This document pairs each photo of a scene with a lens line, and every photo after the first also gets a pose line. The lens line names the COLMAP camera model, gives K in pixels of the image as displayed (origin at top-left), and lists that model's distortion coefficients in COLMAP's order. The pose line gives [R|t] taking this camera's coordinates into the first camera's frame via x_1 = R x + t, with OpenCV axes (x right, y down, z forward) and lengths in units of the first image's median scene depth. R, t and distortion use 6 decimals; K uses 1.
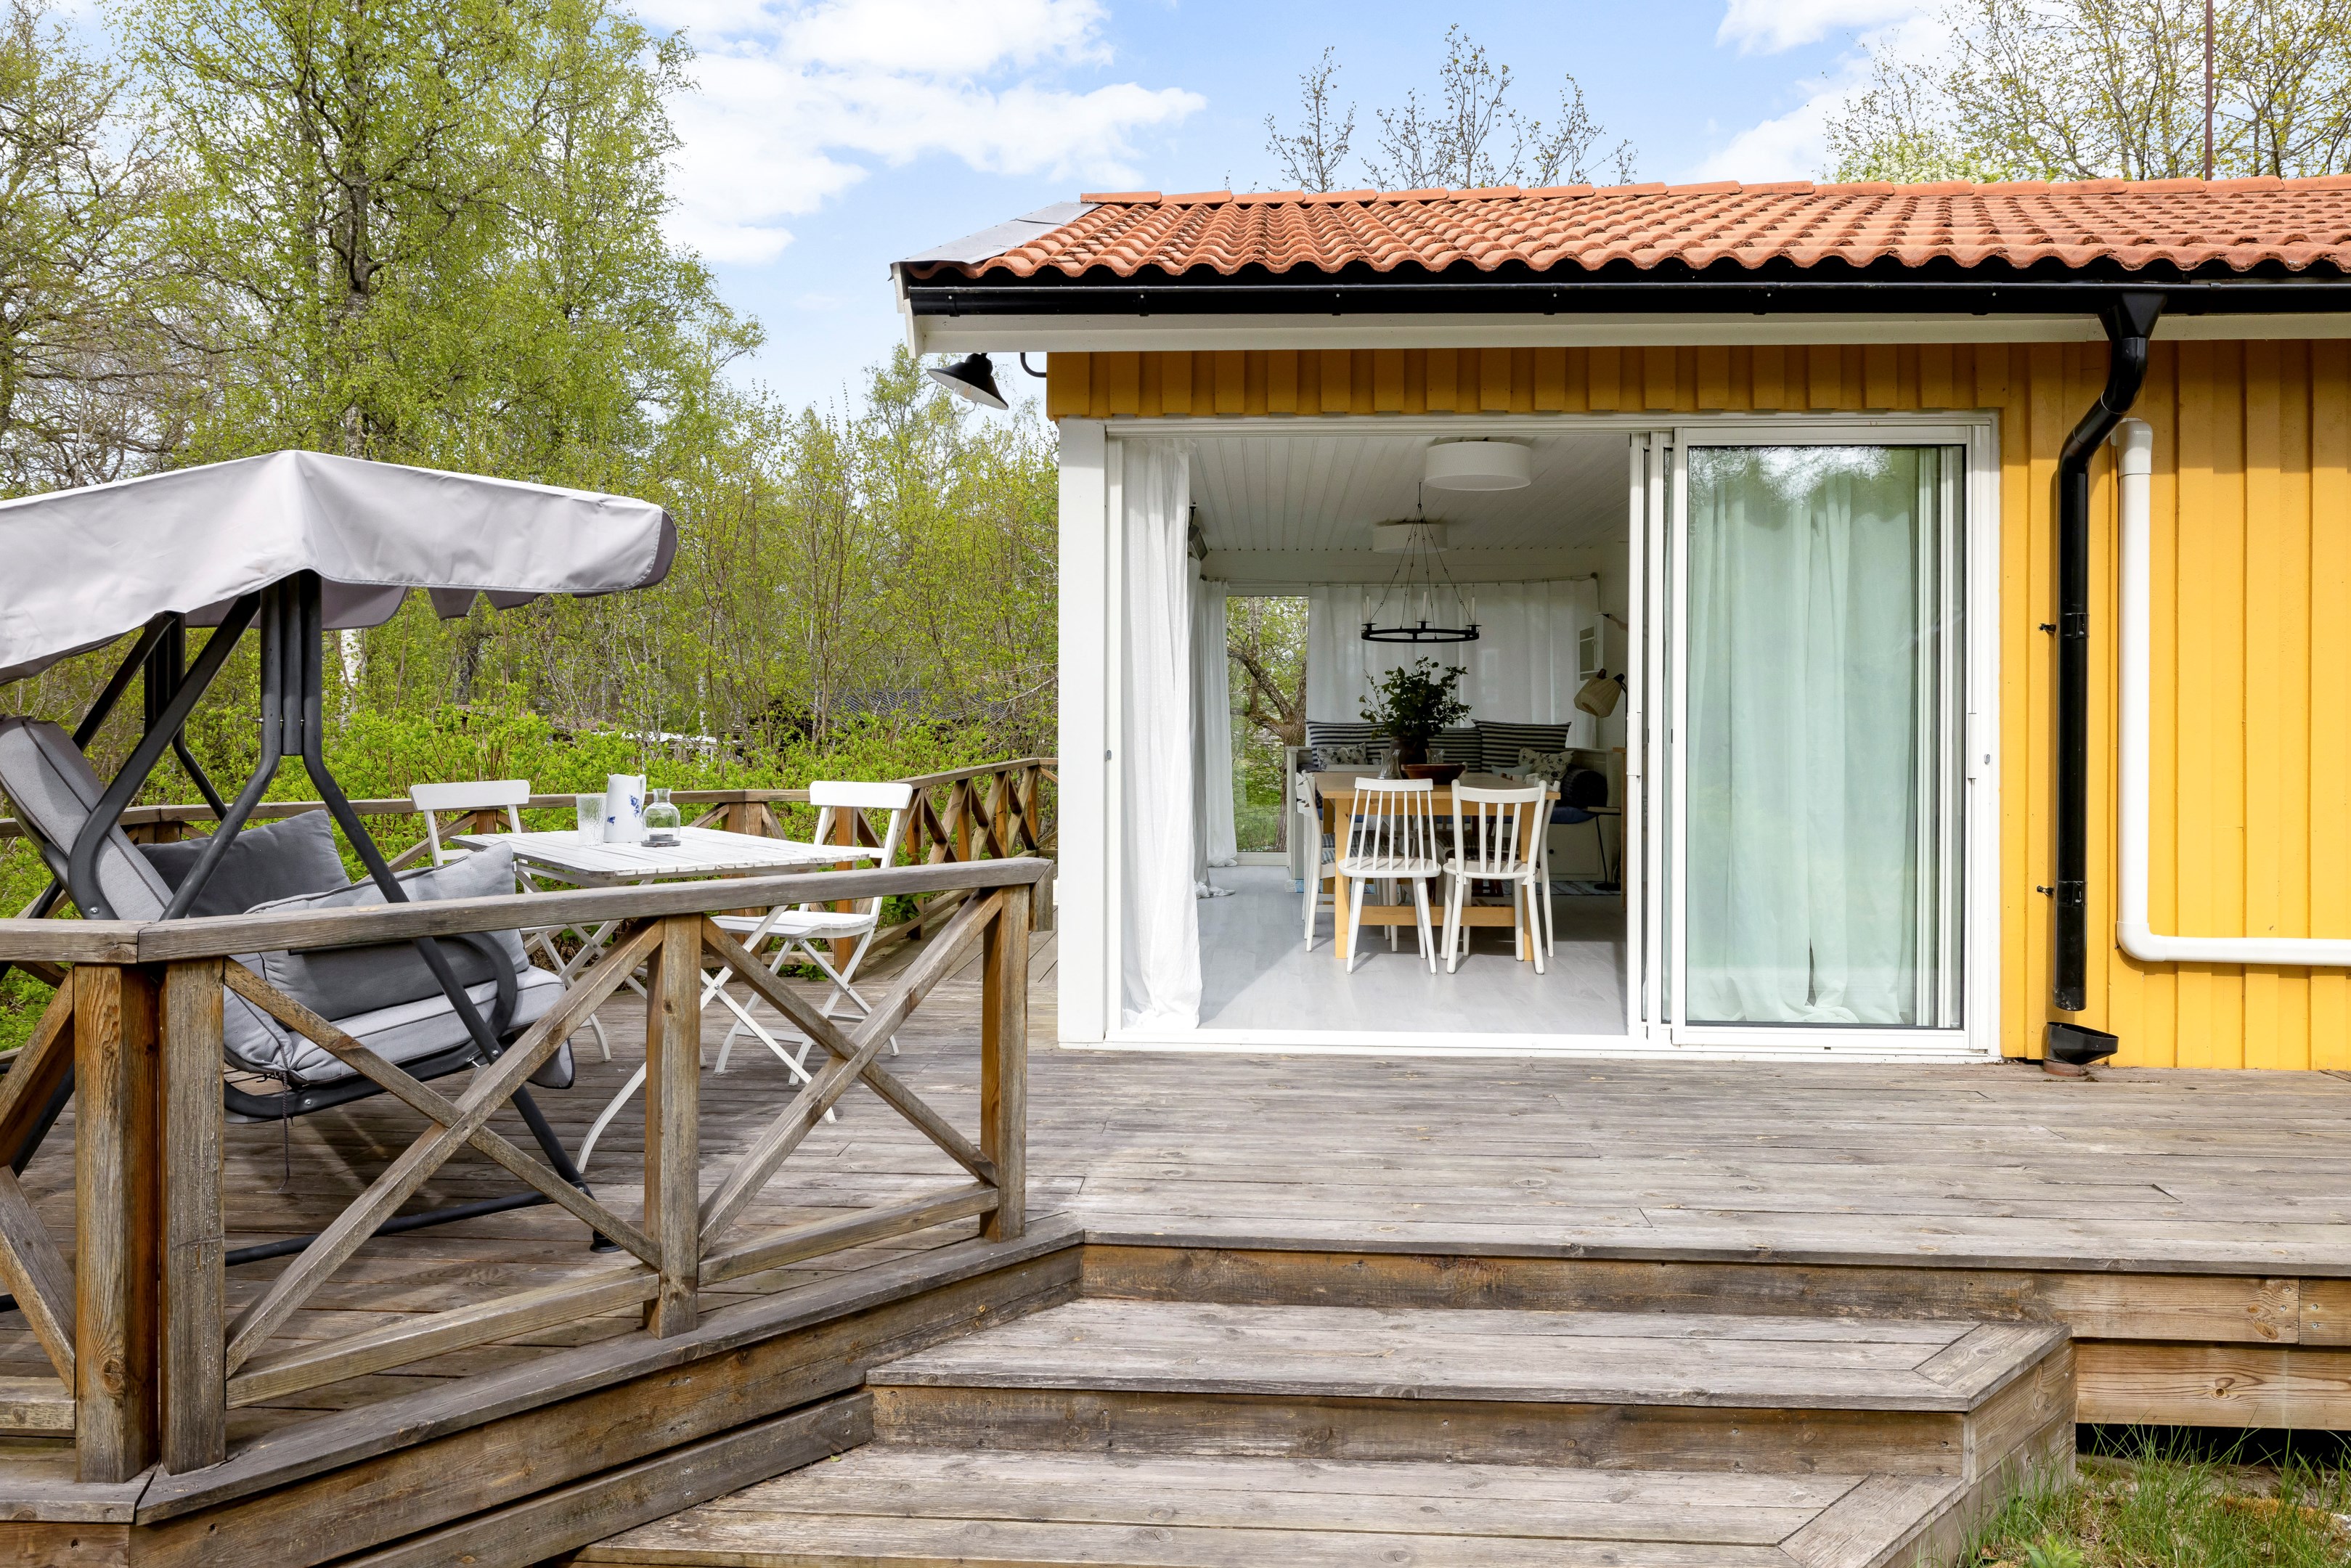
lens RADIAL K [[1490.1, 0, 1183.9], [0, 1490.1, 697.1], [0, 0, 1]] dist [-0.001701, -0.001161]
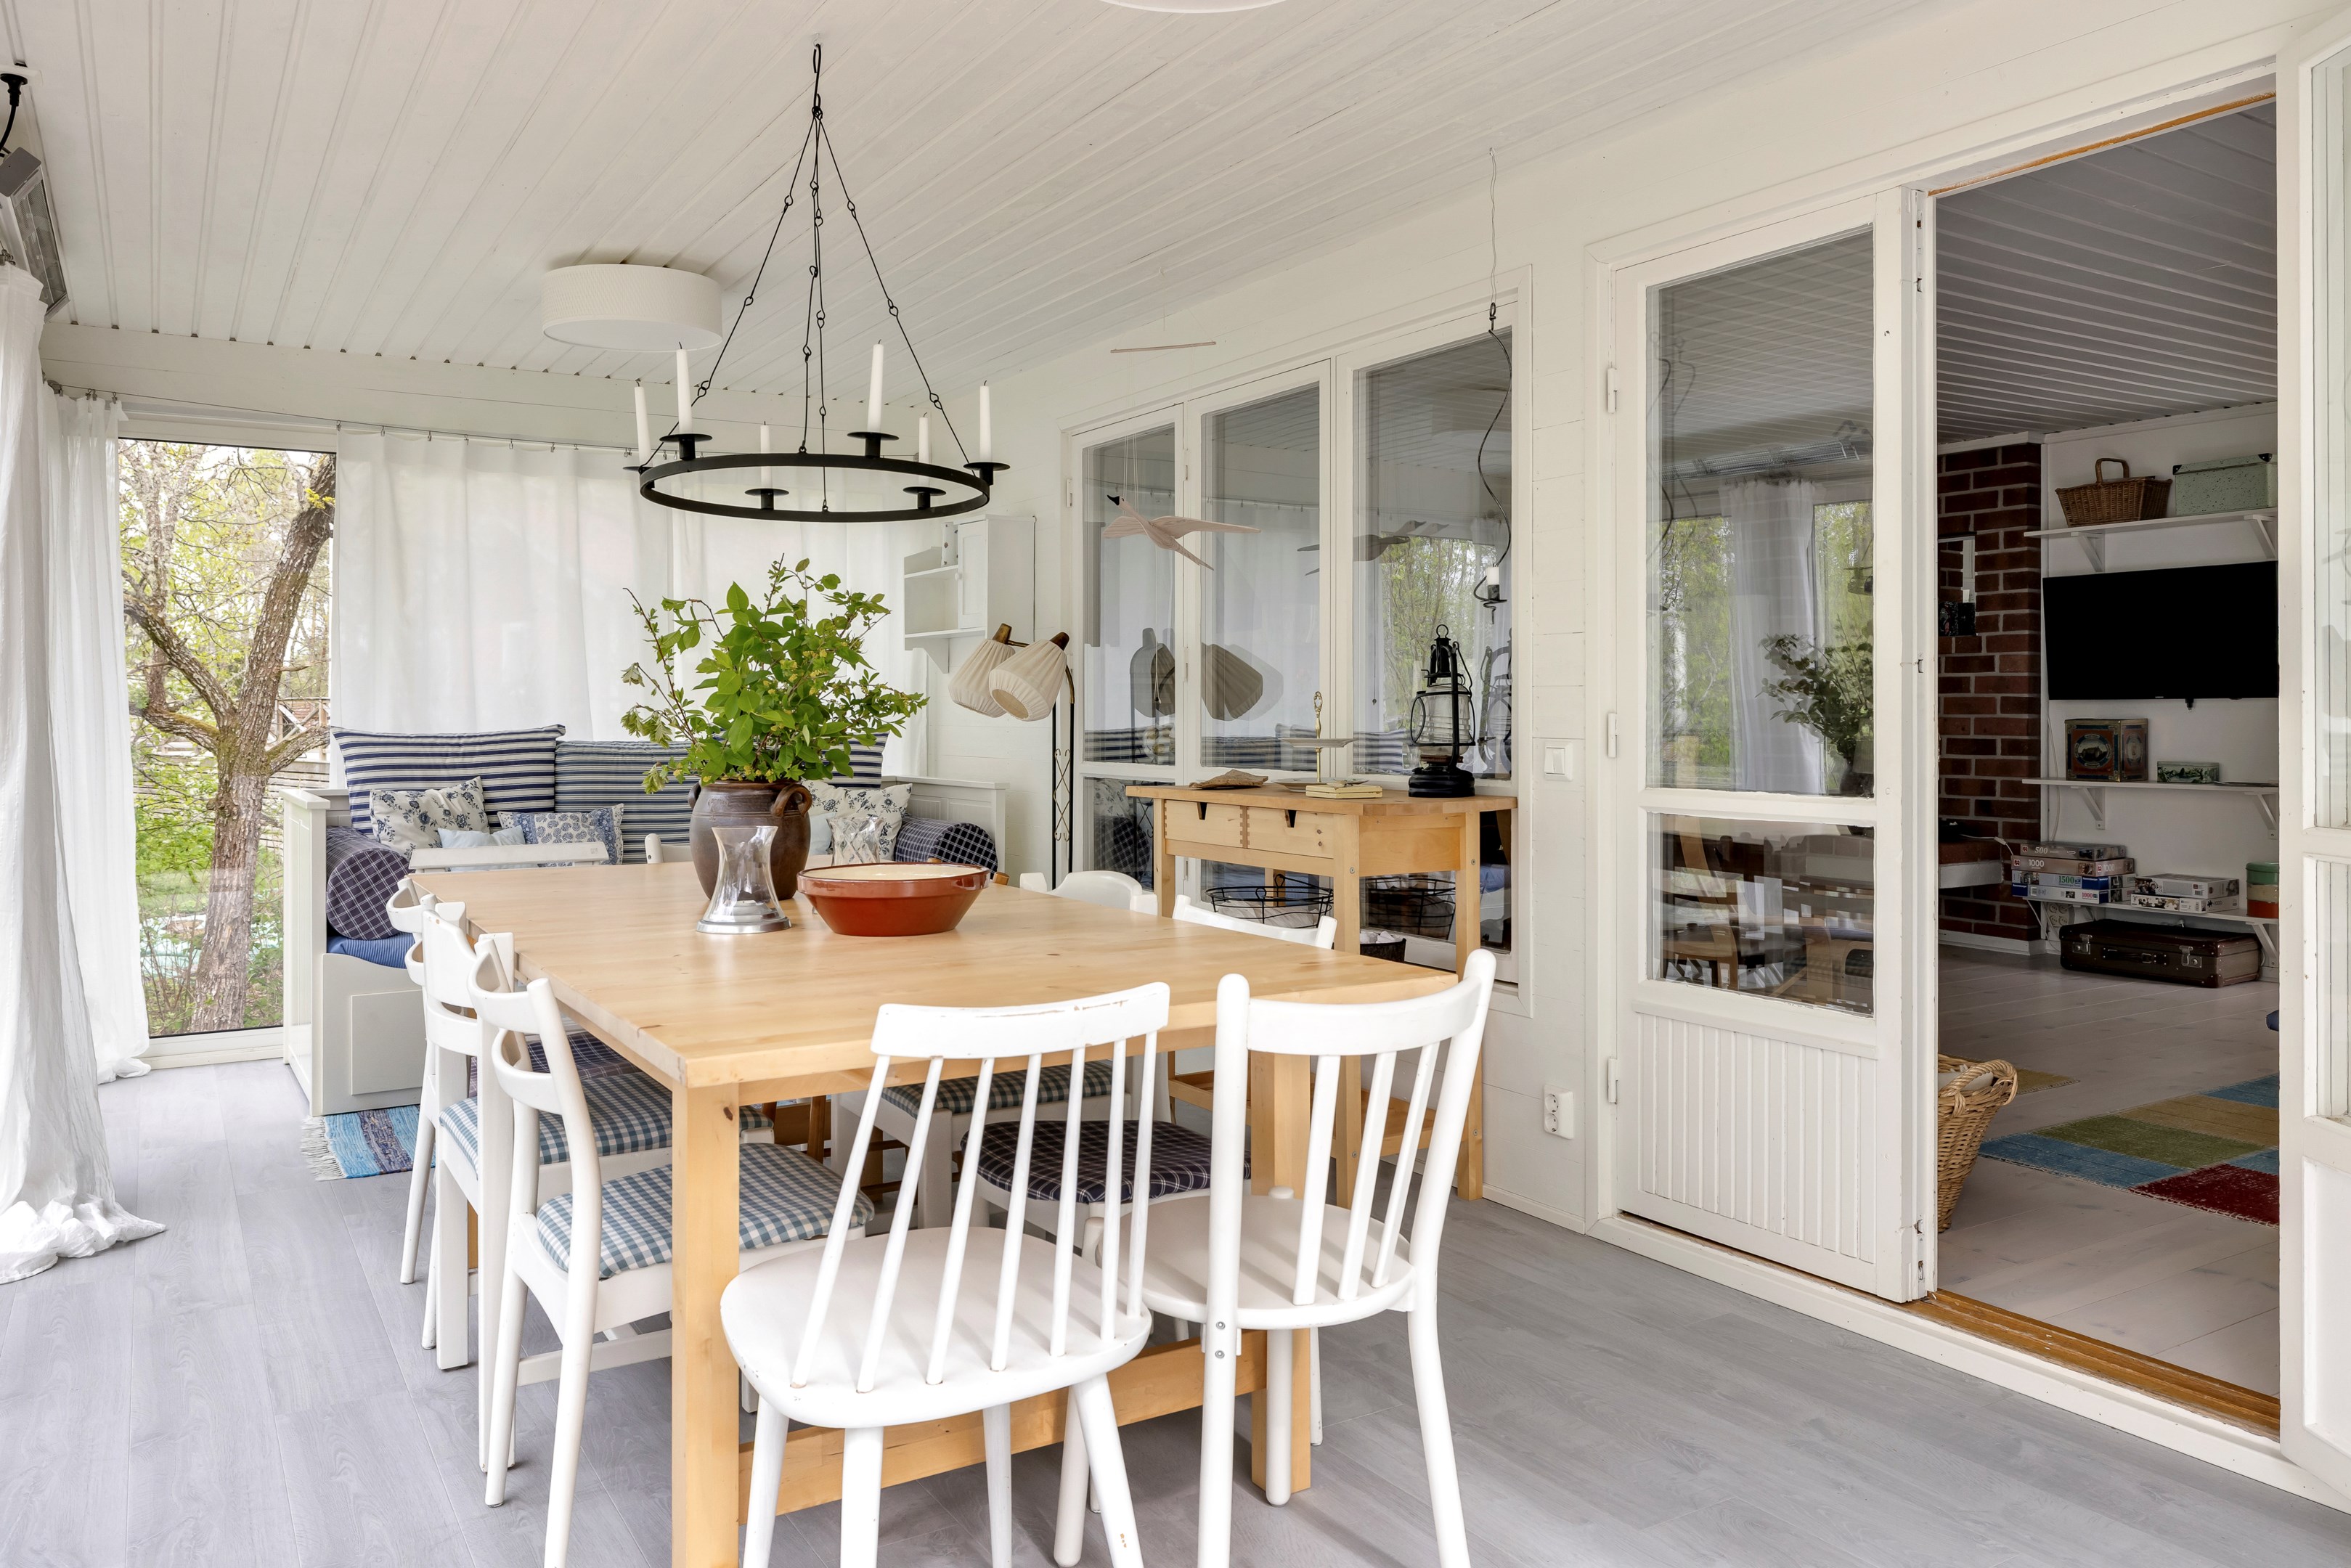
lens RADIAL K [[1678.0, 0, 1179.7], [0, 1678.0, 710.5], [0, 0, 1]] dist [-0.002755, 0.000488]
pose [[0.821121, -0.006009, 0.570722, 0.004161], [-0.001164, 0.999925, 0.012203, 0.003371], [-0.570753, -0.010684, 0.821052, 0.467937]]
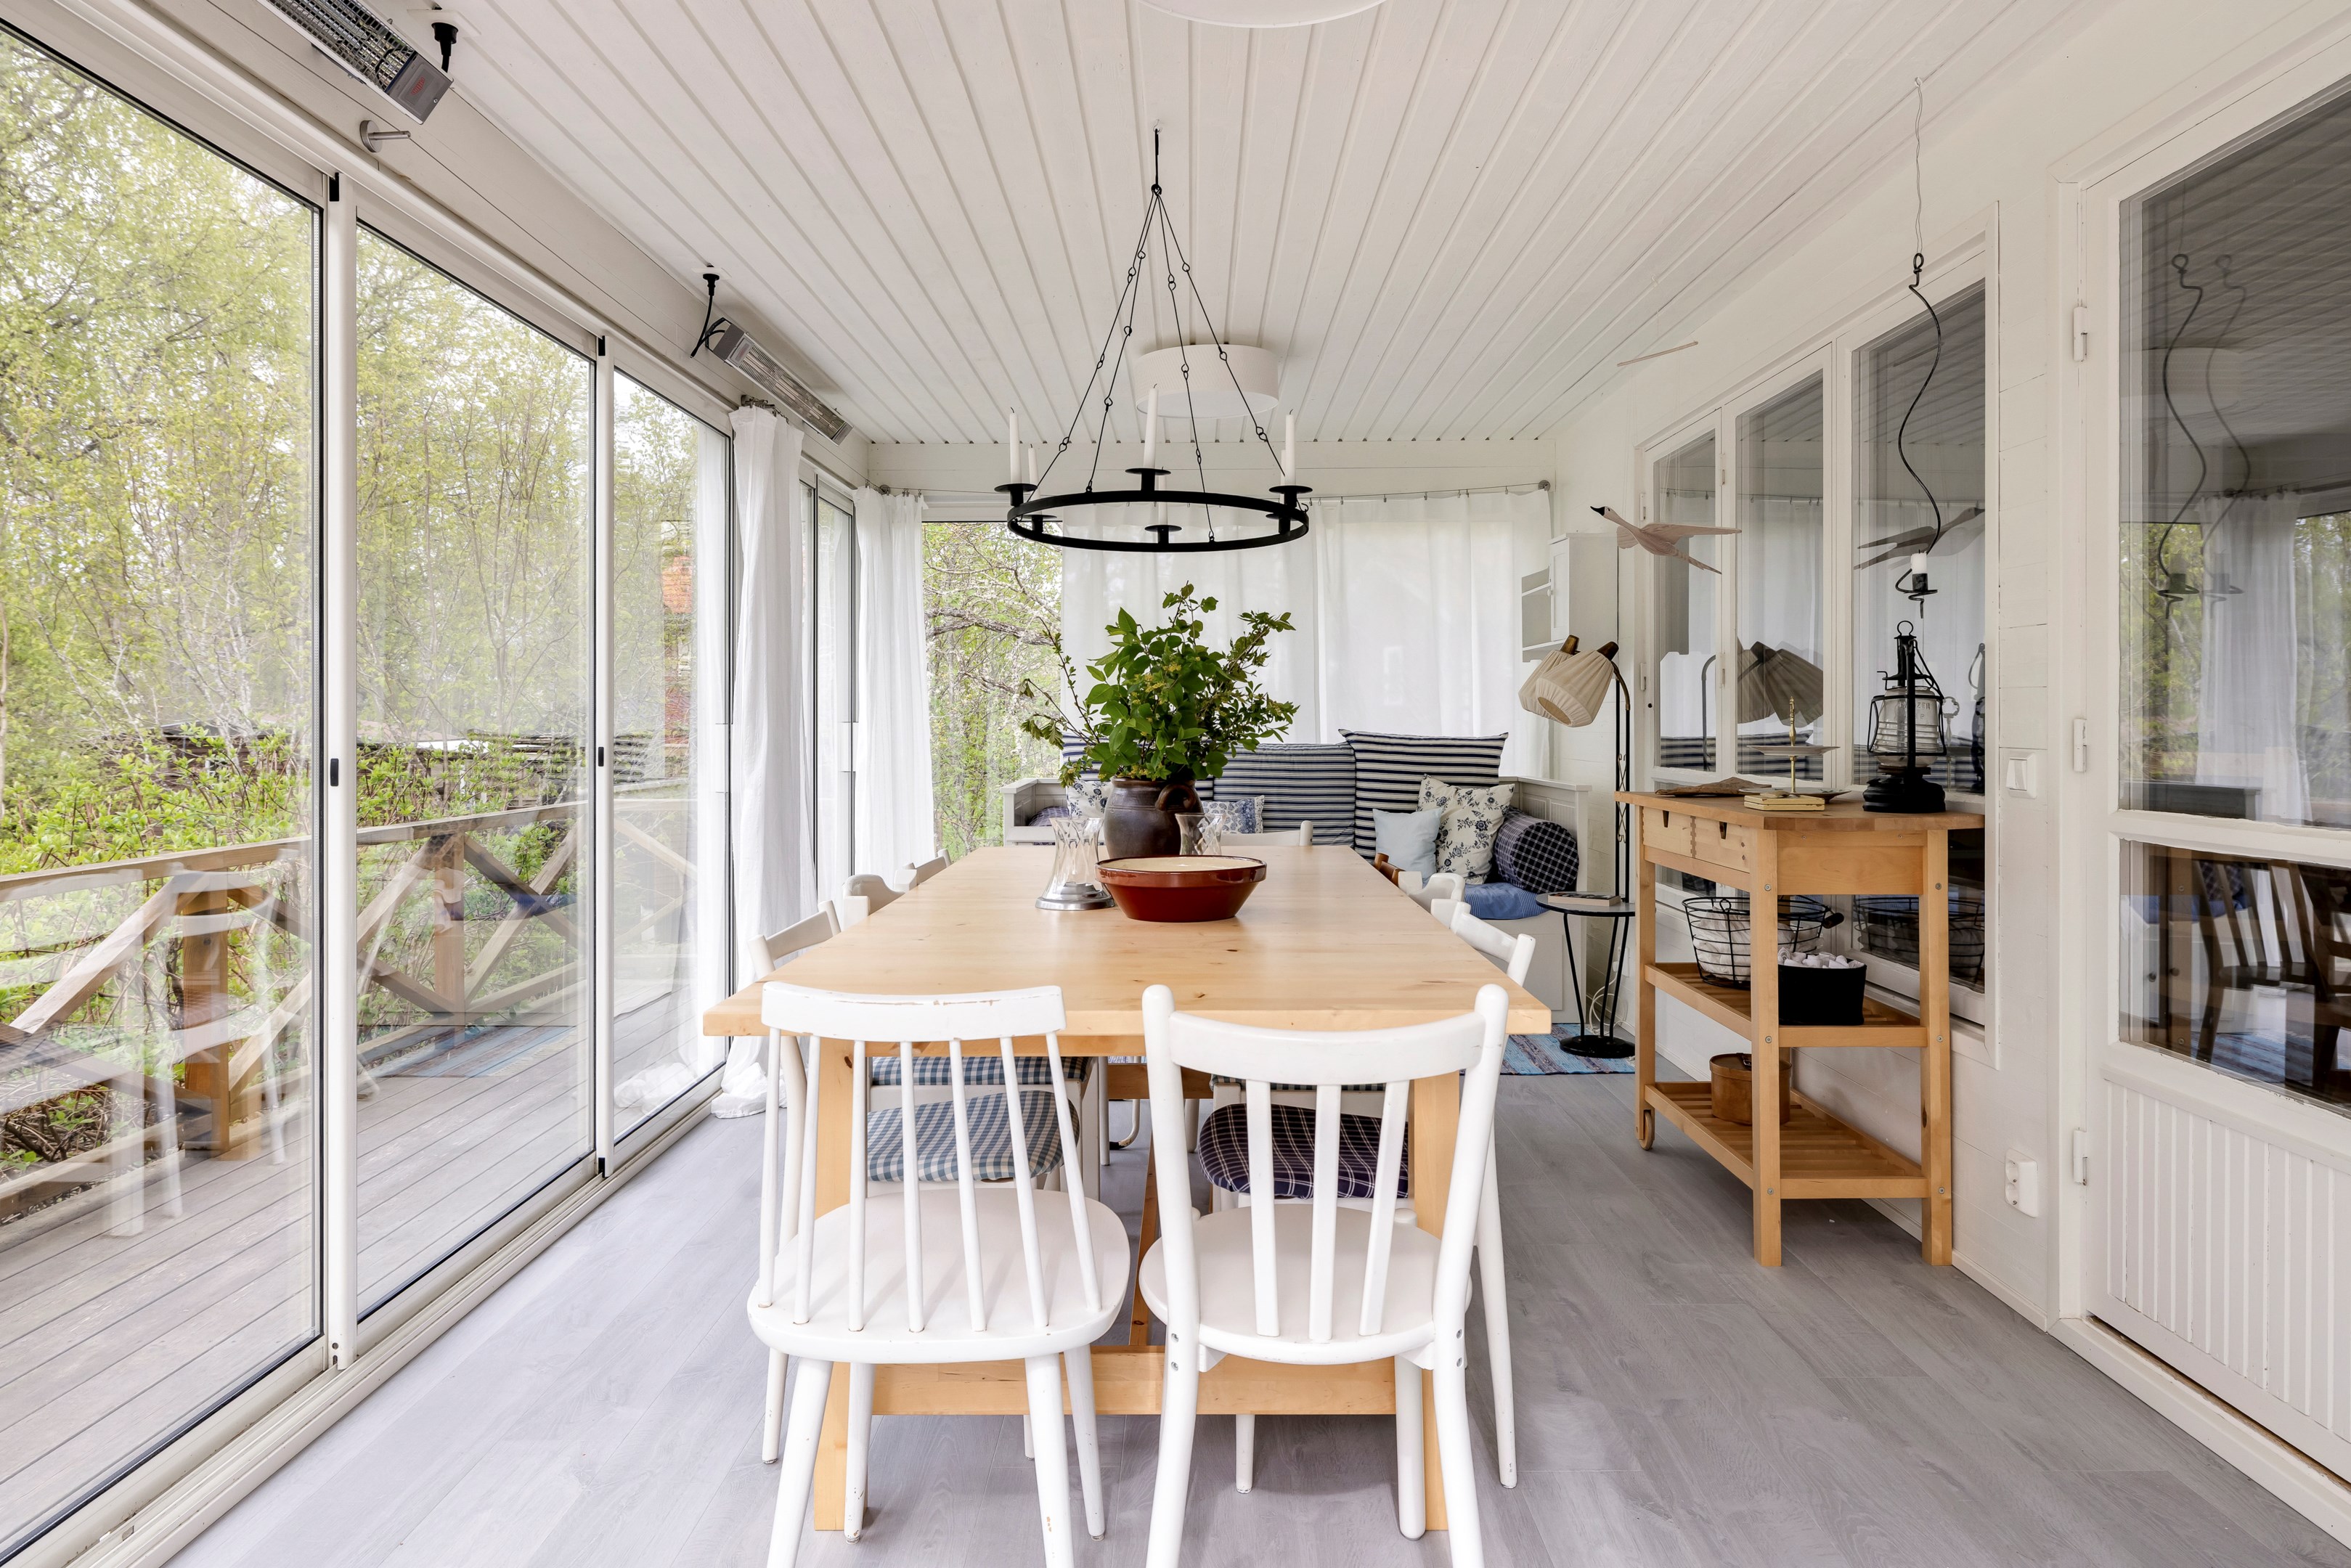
lens RADIAL K [[1433.3, 0, 1176.9], [0, 1433.3, 727.3], [0, 0, 1]] dist [-0.000205, 0.002194]
pose [[0.998777, -0.008681, 0.048676, 0.106491], [0.007848, 0.999820, 0.017286, 0.003966], [-0.048817, -0.016883, 0.998665, 0.461141]]
